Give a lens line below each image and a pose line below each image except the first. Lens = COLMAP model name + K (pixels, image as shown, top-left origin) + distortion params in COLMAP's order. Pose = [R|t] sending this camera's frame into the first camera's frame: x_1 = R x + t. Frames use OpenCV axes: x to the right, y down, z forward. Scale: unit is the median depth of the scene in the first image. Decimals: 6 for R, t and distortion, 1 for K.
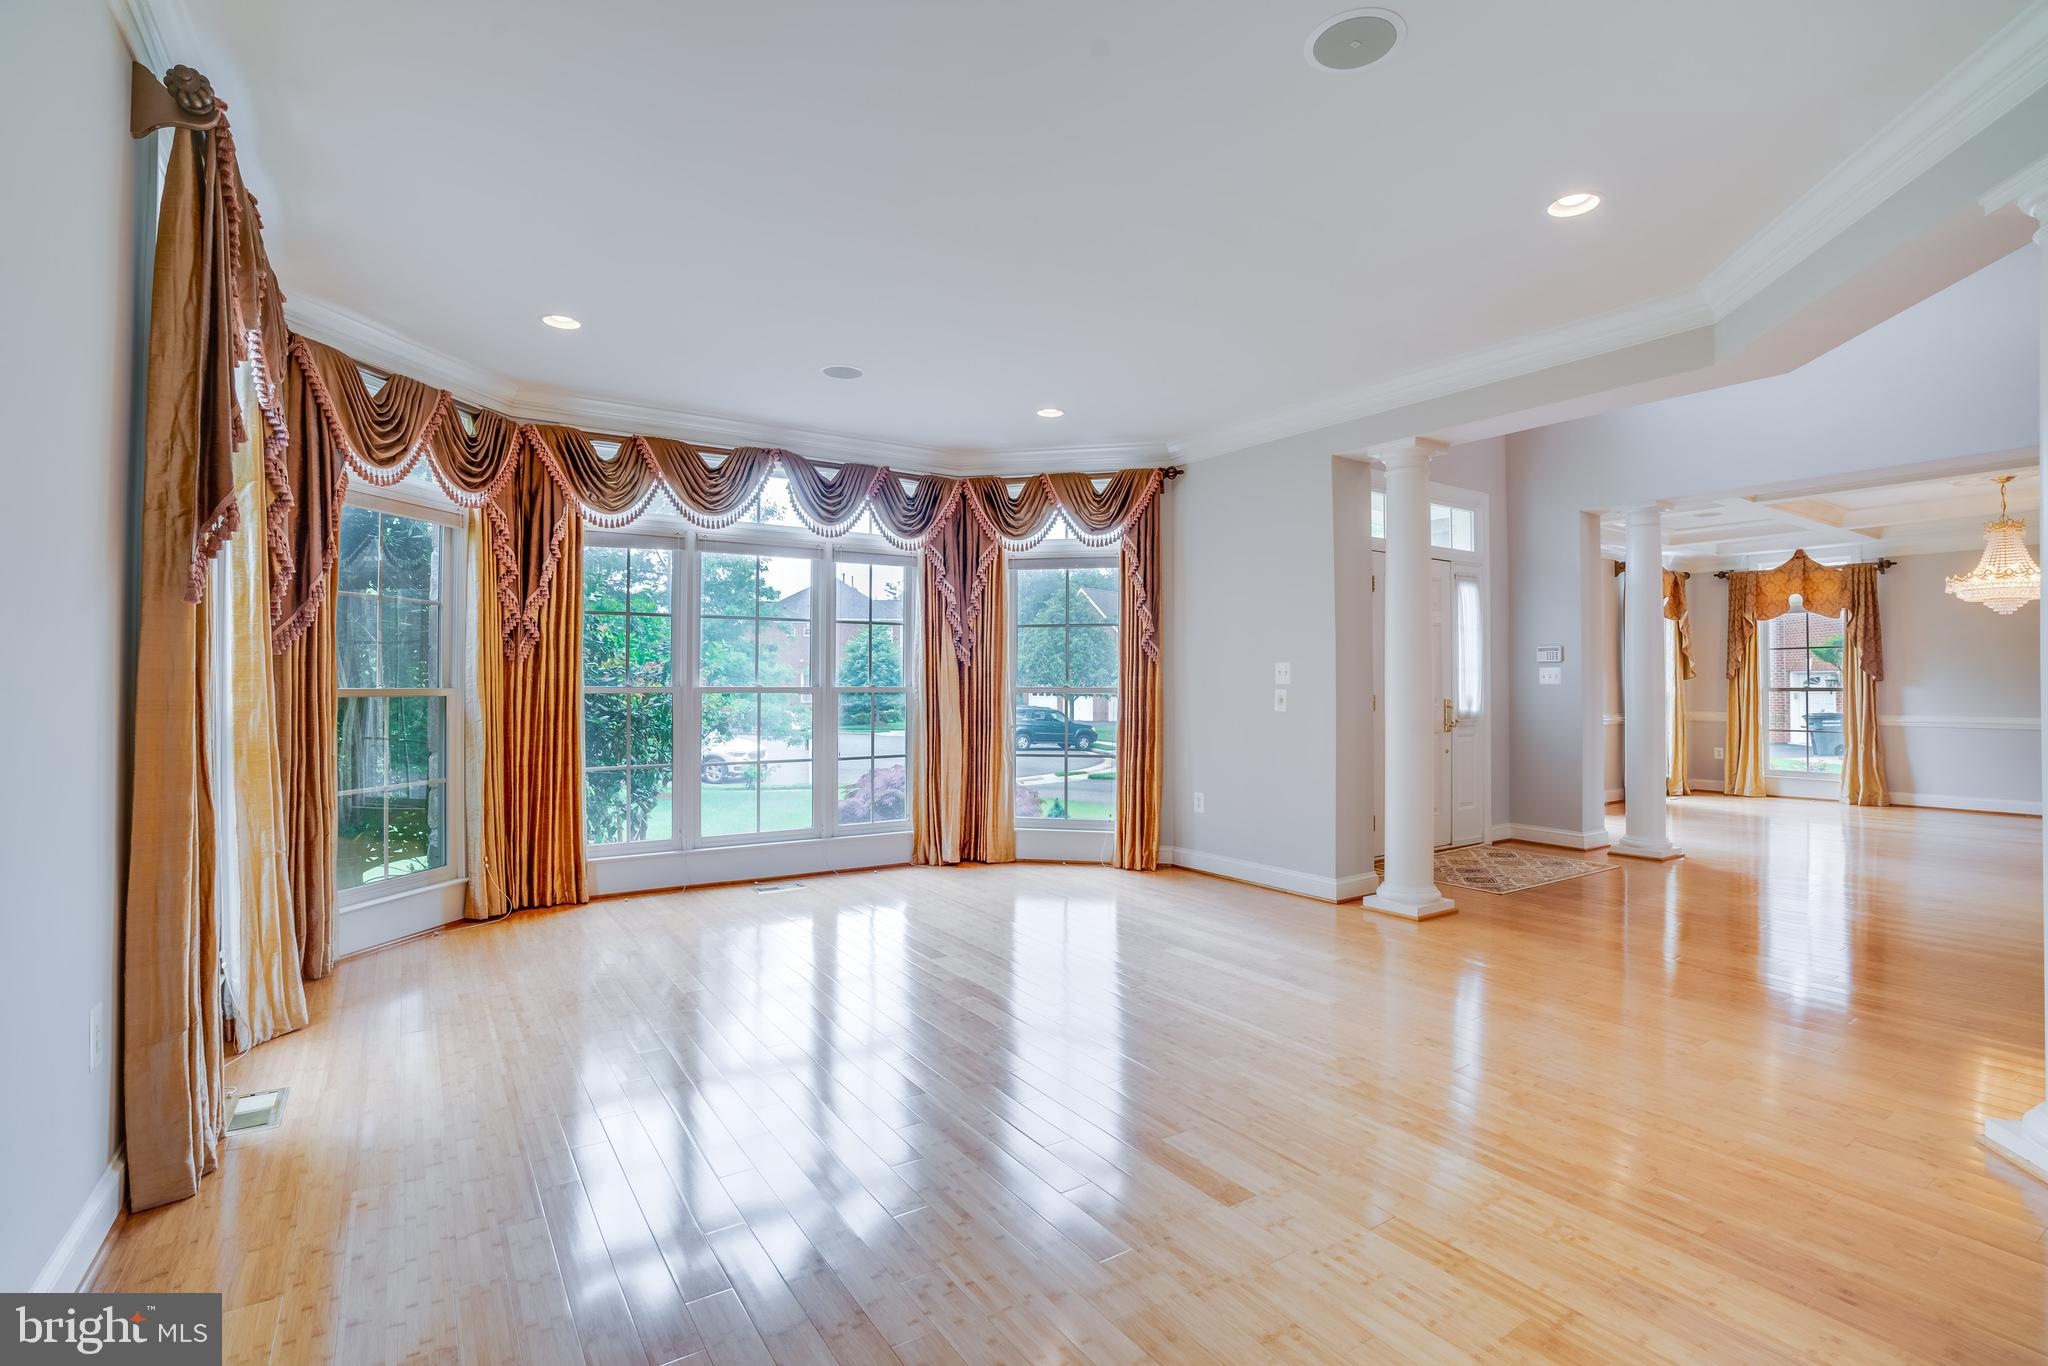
lens RADIAL K [[958.4, 0, 1018.5], [0, 958.4, 676.7], [0, 0, 1]] dist [-0.058161, 0.020663]
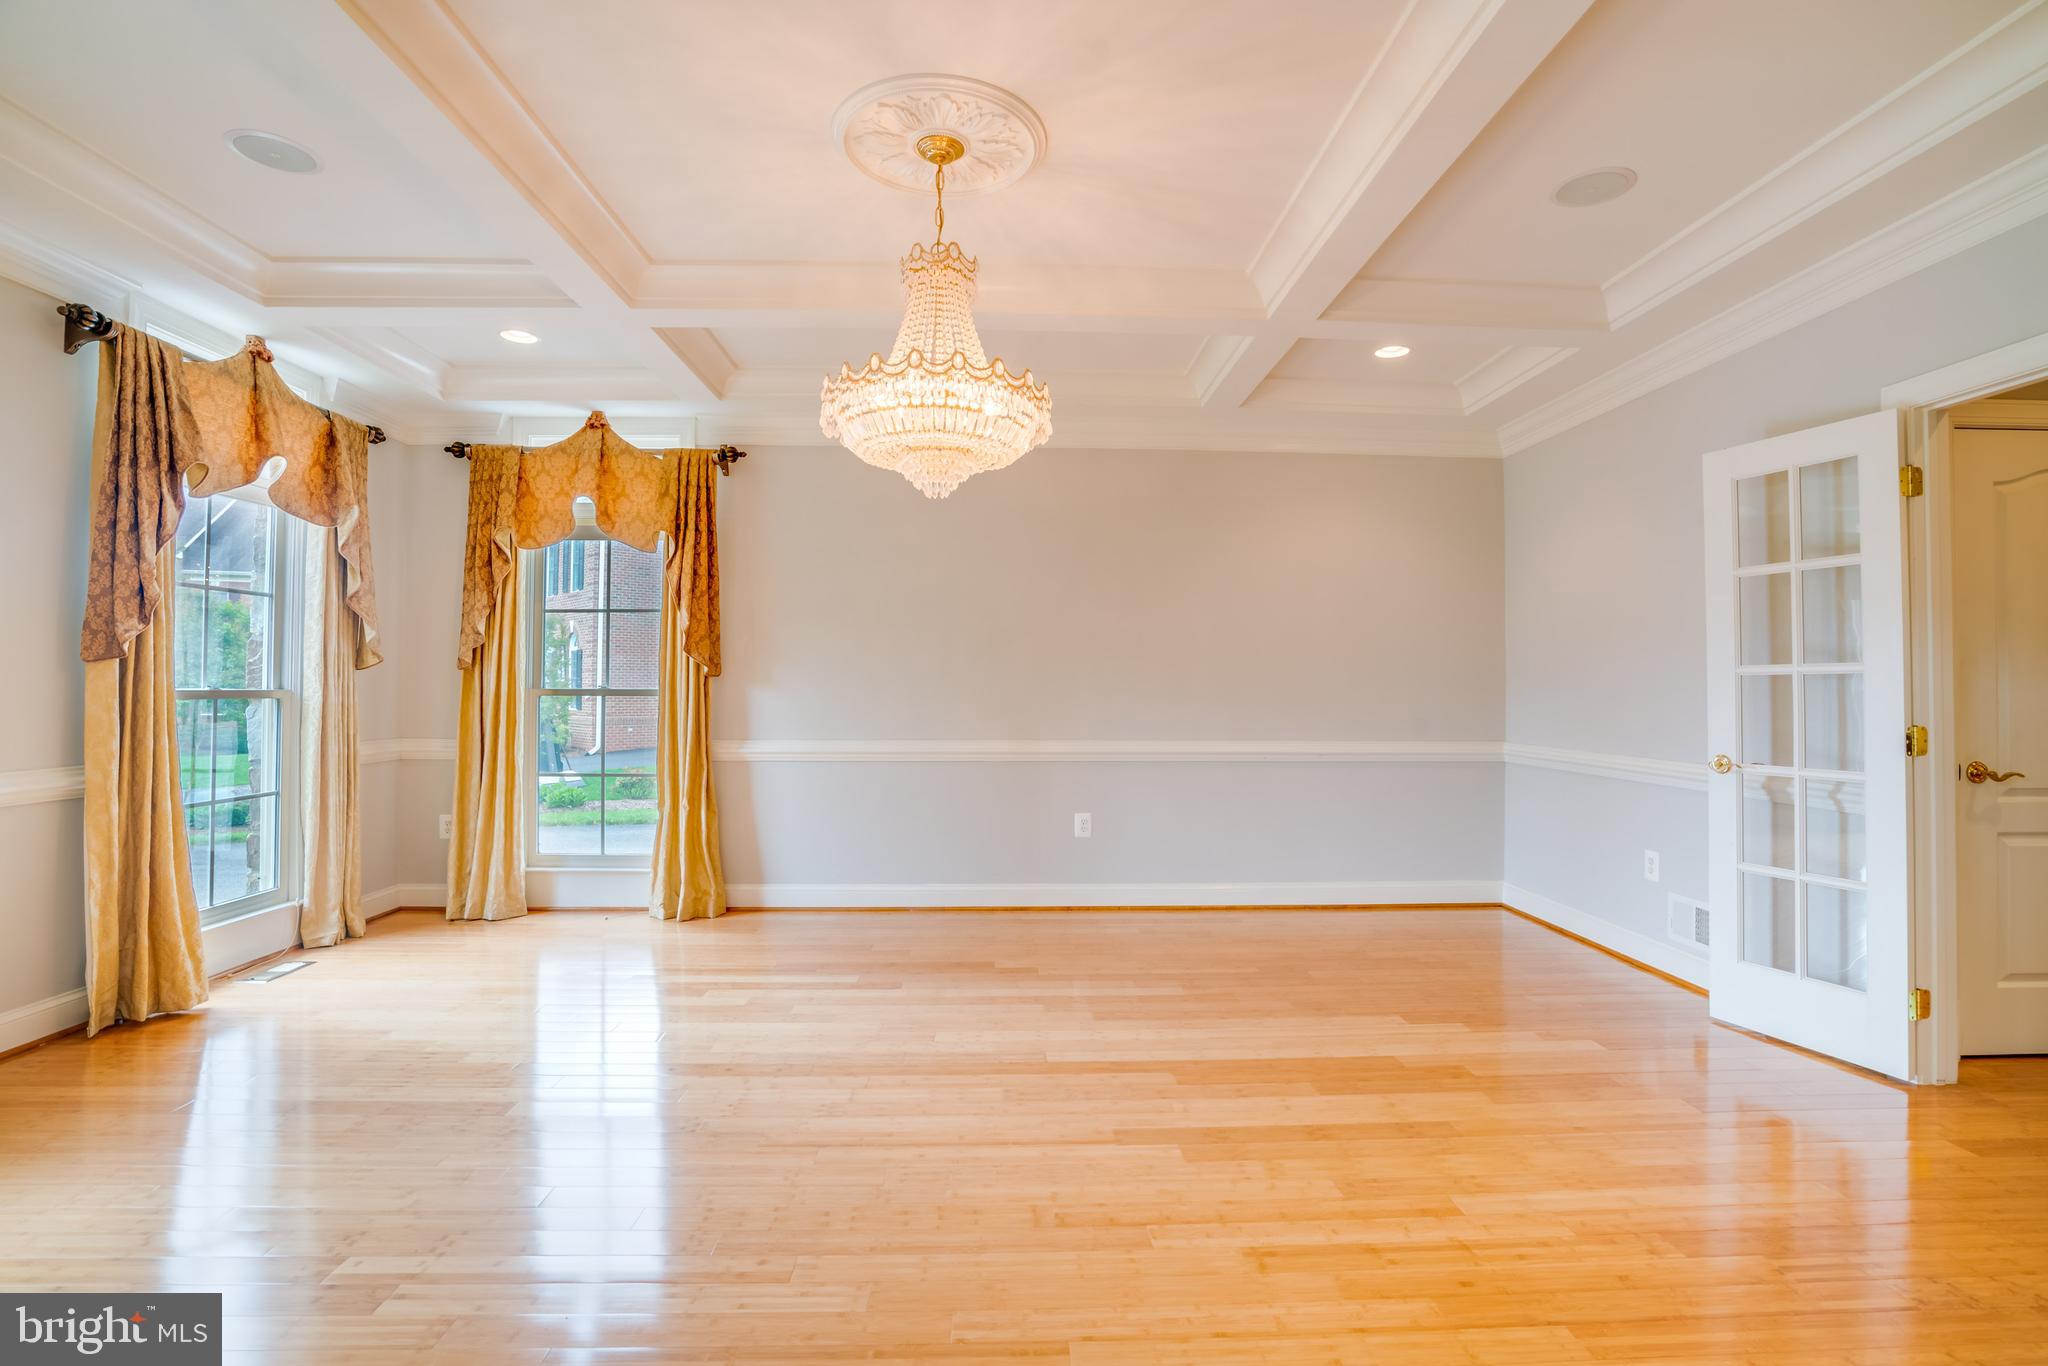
lens RADIAL K [[958.4, 0, 1036.0], [0, 958.4, 664.9], [0, 0, 1]] dist [-0.058161, 0.020663]
pose [[0.516482, 0.021300, 0.856033, 0.547048], [-0.016310, 0.999754, -0.015036, 0.003379], [-0.856143, -0.006196, 0.516702, 0.549603]]
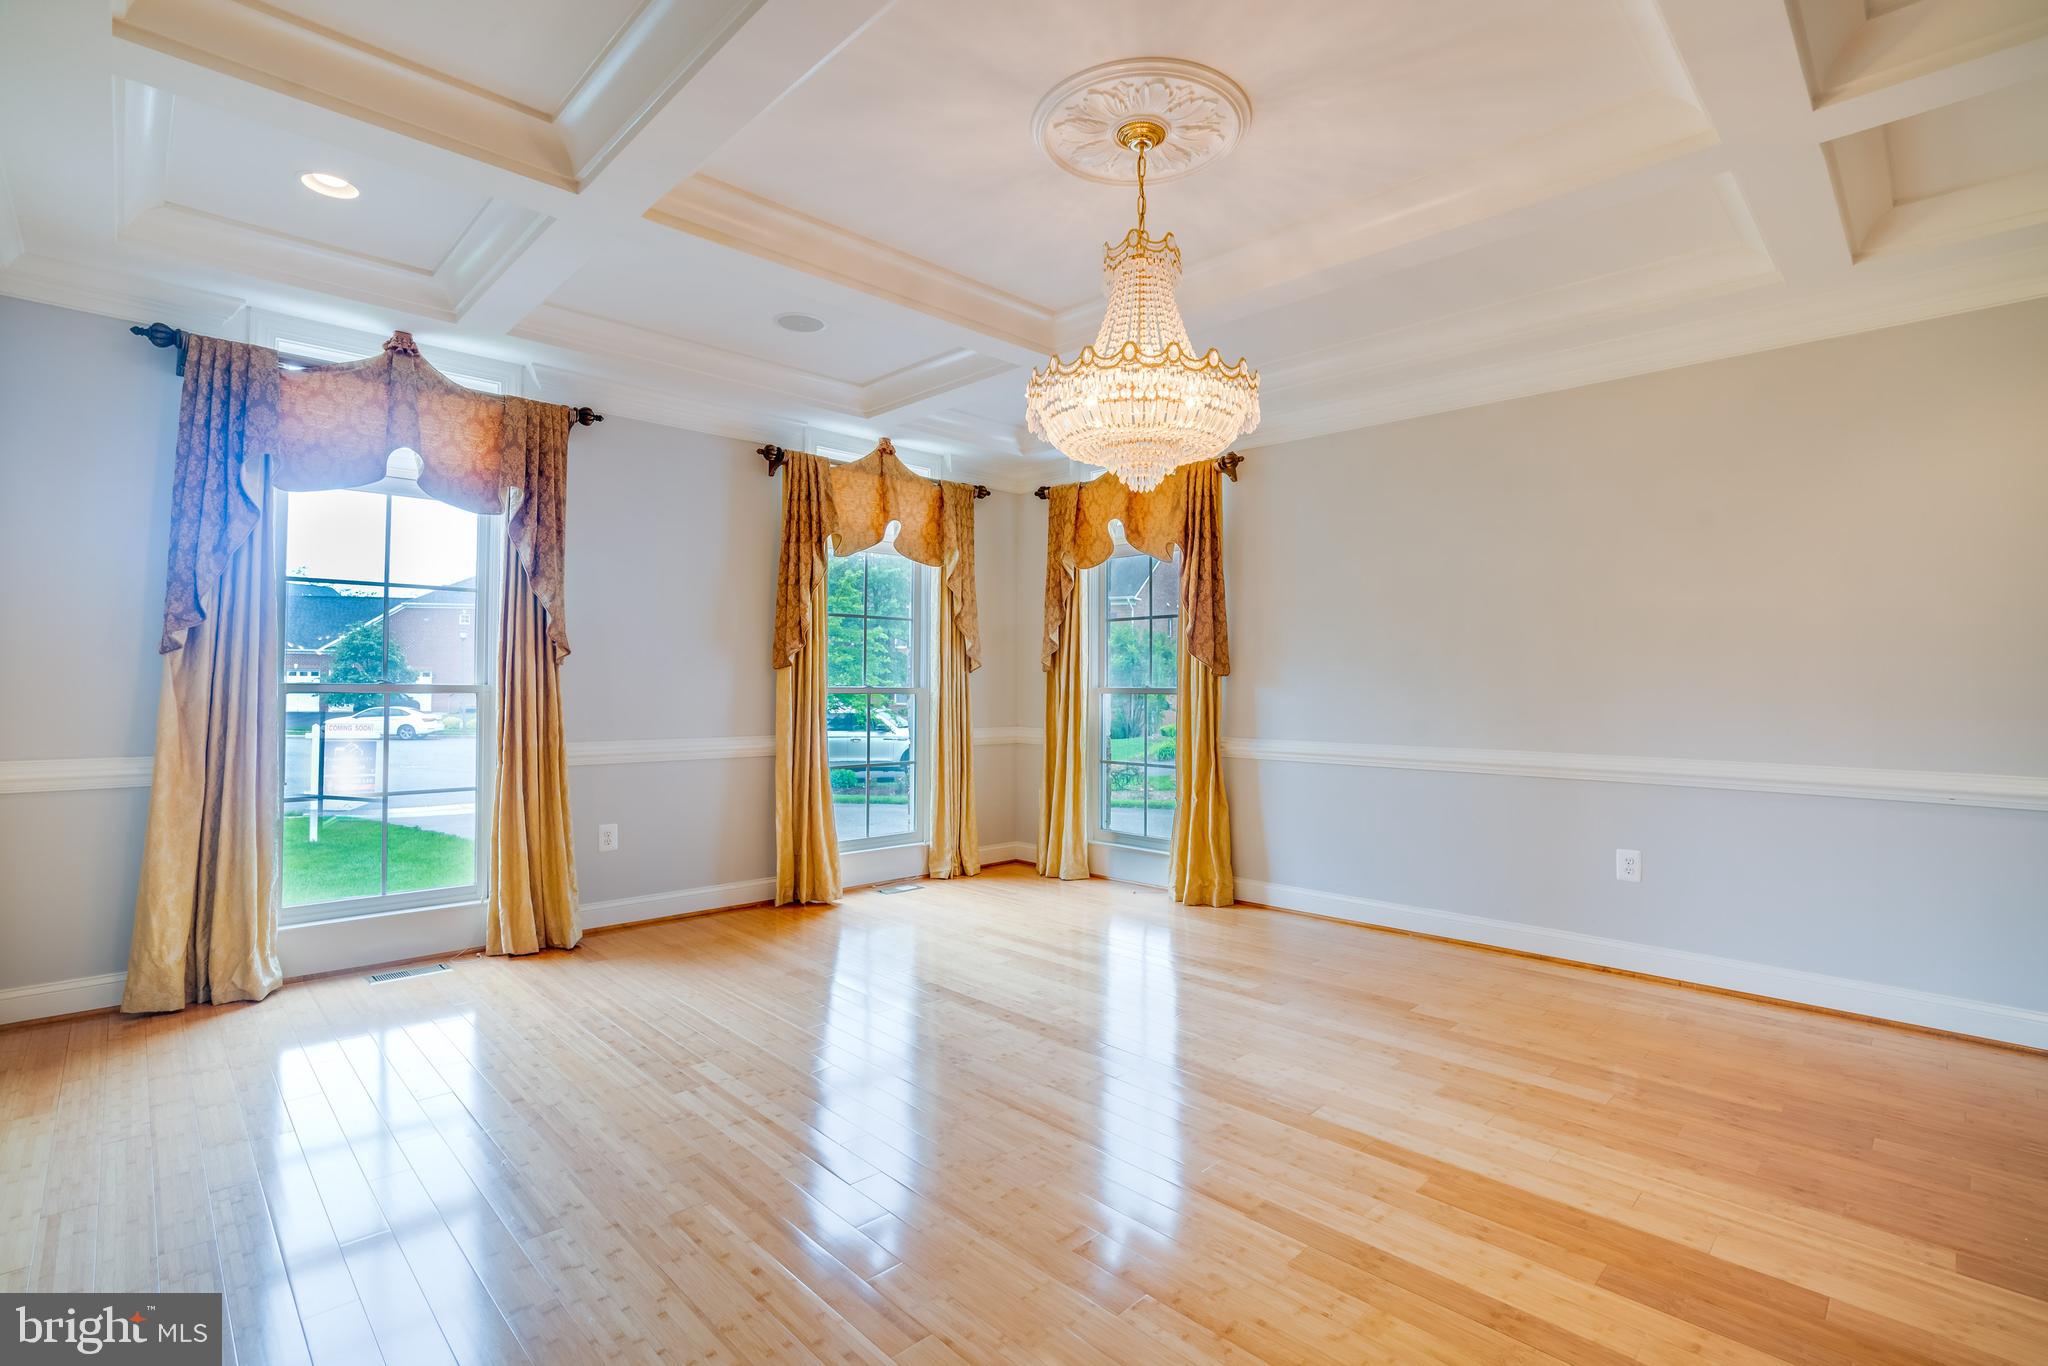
lens RADIAL K [[958.4, 0, 1015.5], [0, 958.4, 664.0], [0, 0, 1]] dist [-0.058161, 0.020663]
pose [[0.982418, 0.007472, 0.186545, 0.686209], [-0.006543, 0.999963, -0.005598, 0.001827], [-0.186580, 0.004279, 0.982431, 0.455864]]
